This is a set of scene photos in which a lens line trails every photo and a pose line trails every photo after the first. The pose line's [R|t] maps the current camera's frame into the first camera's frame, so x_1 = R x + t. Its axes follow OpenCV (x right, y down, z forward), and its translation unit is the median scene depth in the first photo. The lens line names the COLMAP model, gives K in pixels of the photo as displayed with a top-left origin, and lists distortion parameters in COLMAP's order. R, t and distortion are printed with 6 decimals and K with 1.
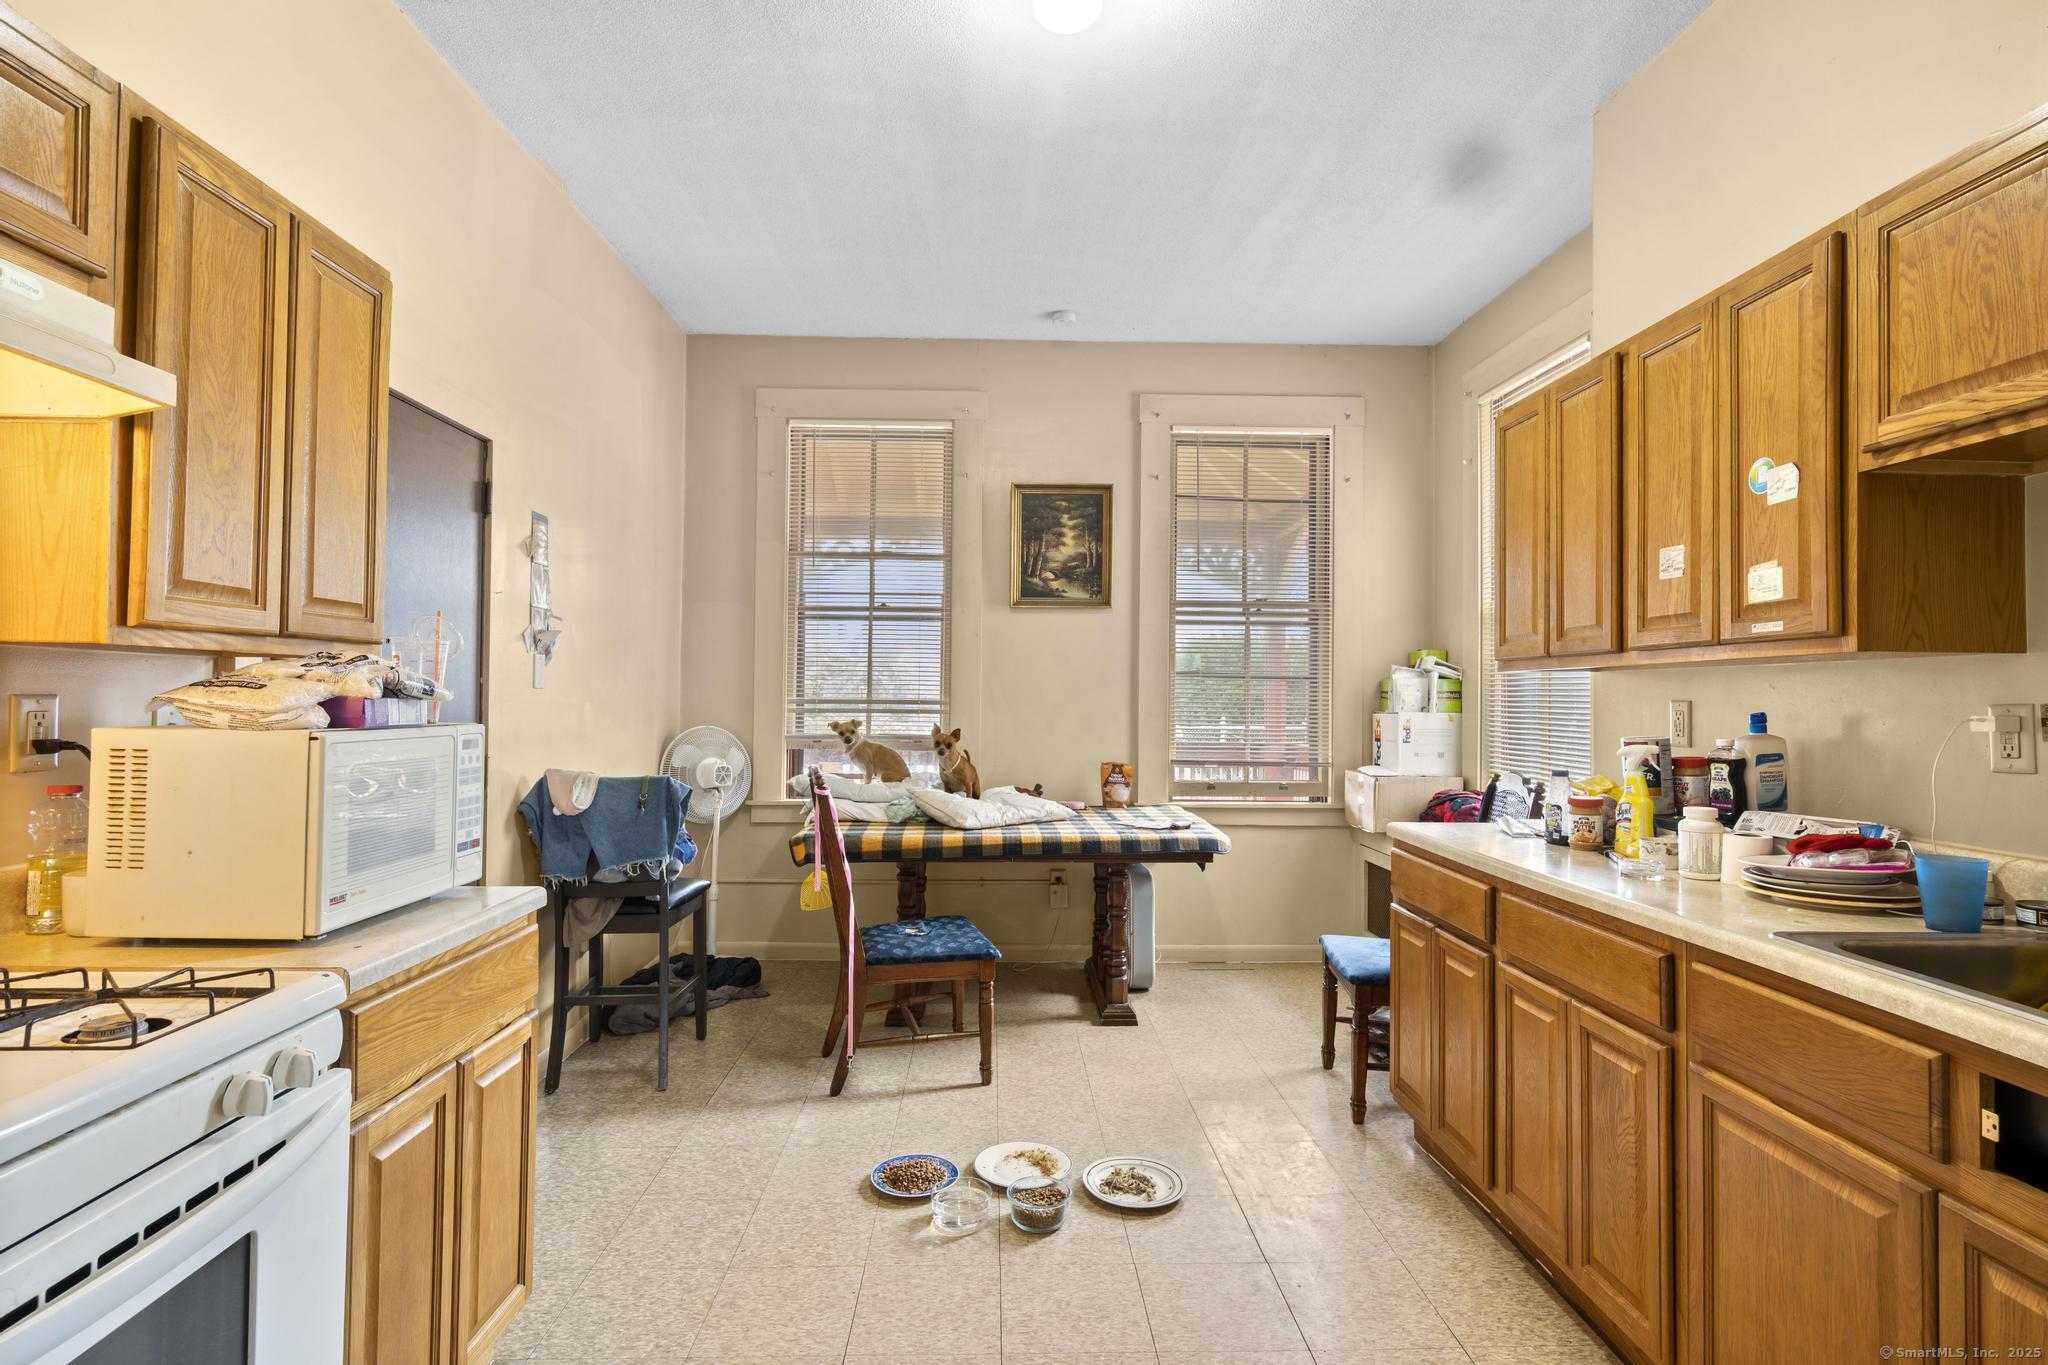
lens RADIAL K [[1000.5, 0, 1024.7], [0, 1000.5, 680.8], [0, 0, 1]] dist [0.005676, 0.000512]
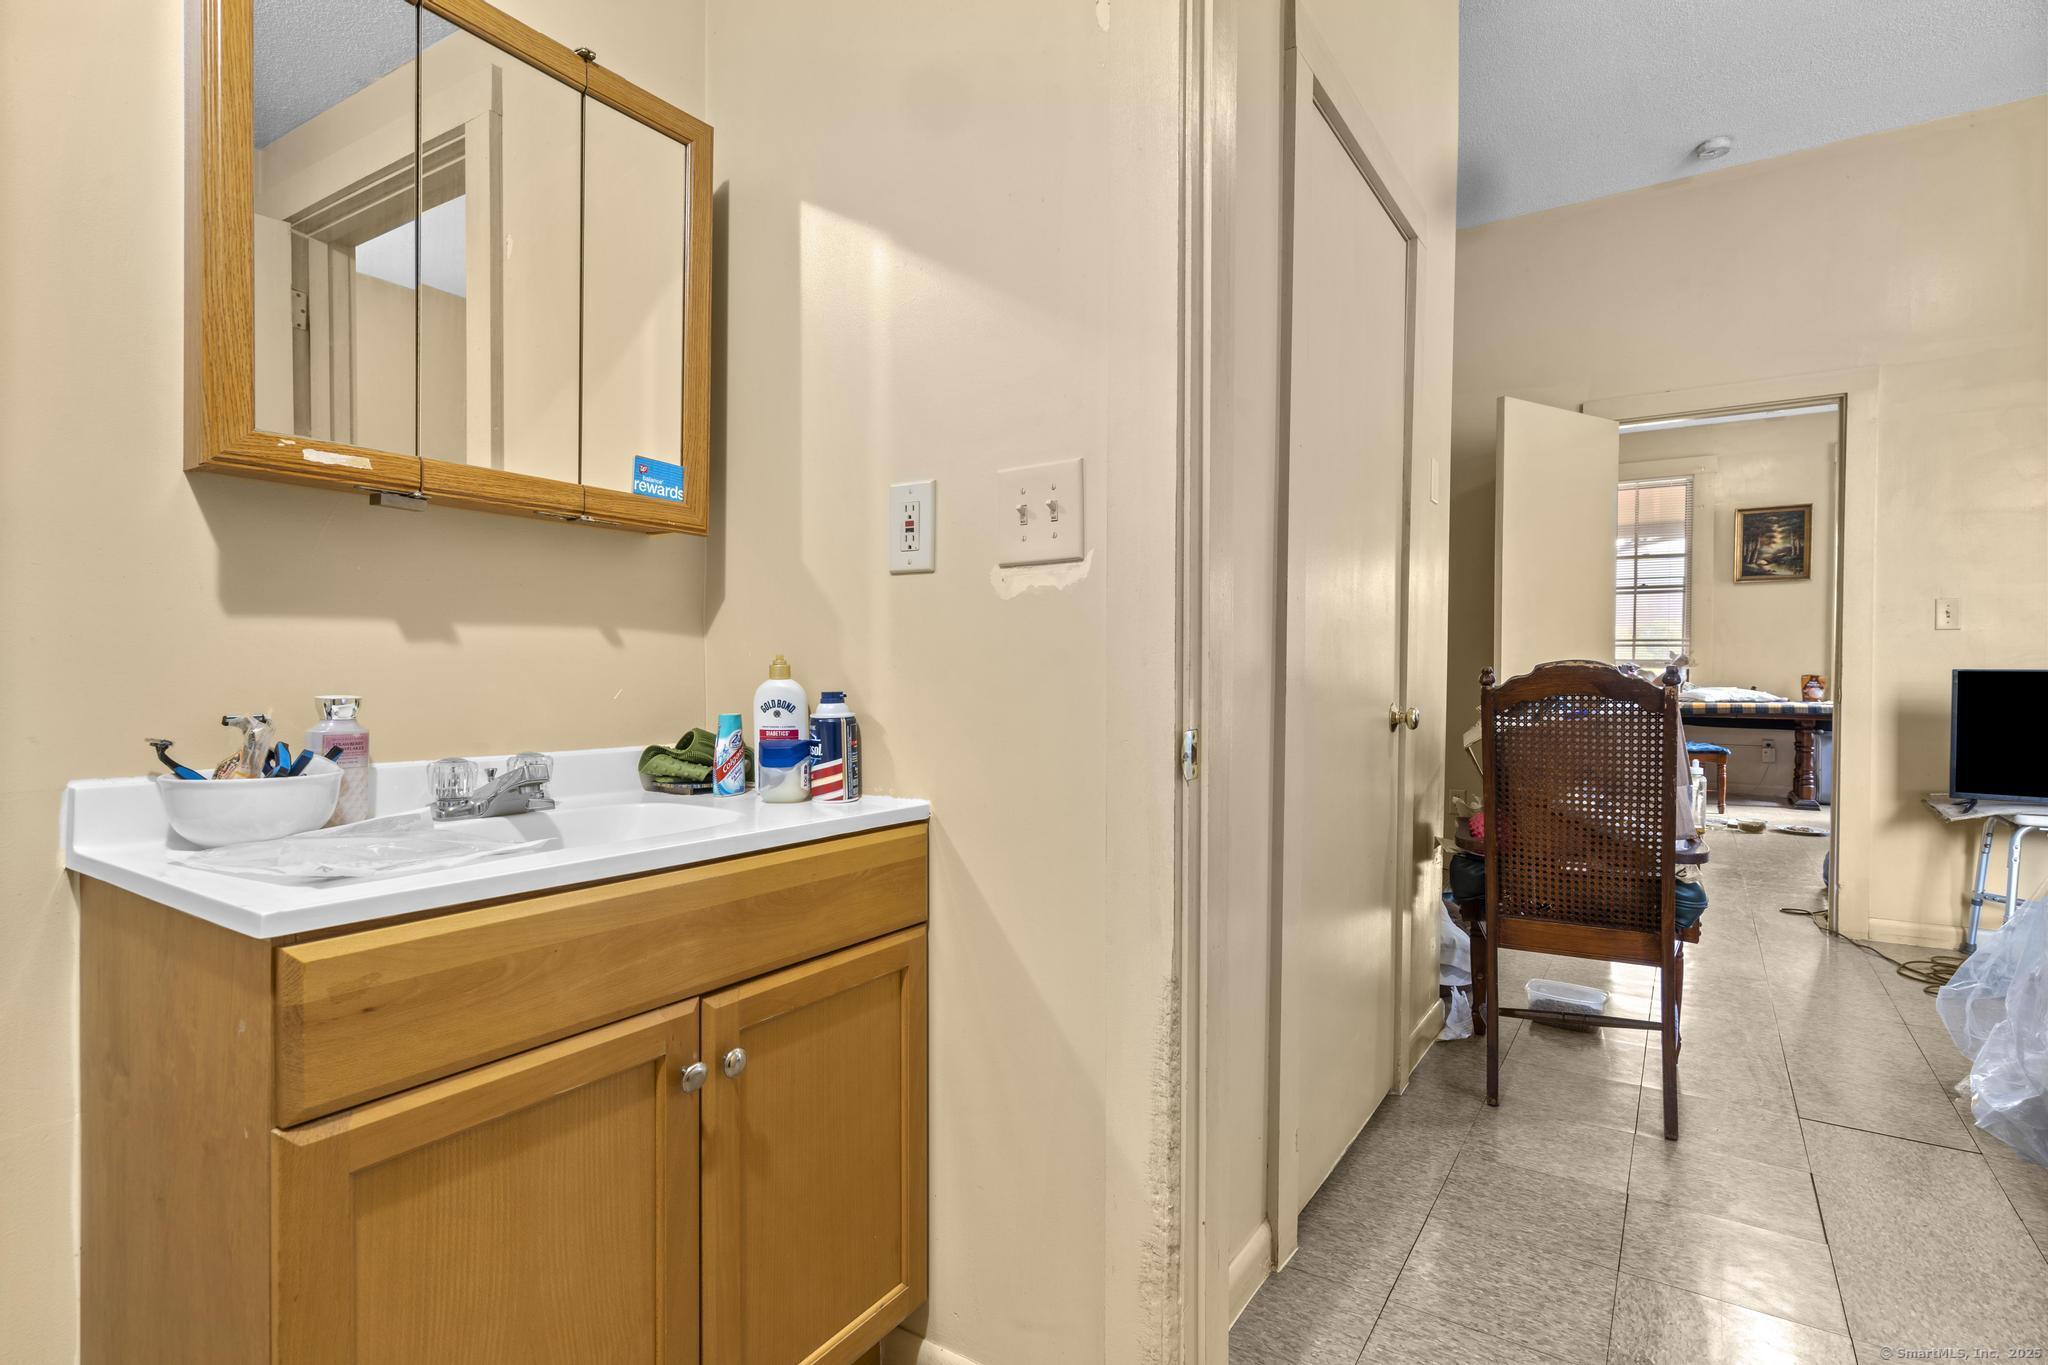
lens RADIAL K [[1000.5, 0, 1016.7], [0, 1000.5, 685.7], [0, 0, 1]] dist [0.005676, 0.000512]
pose [[0.815818, 0.007922, -0.578255, -0.021128], [0.007463, 0.999679, 0.024224, 0.050699], [0.578261, -0.024078, 0.815497, -1.085518]]
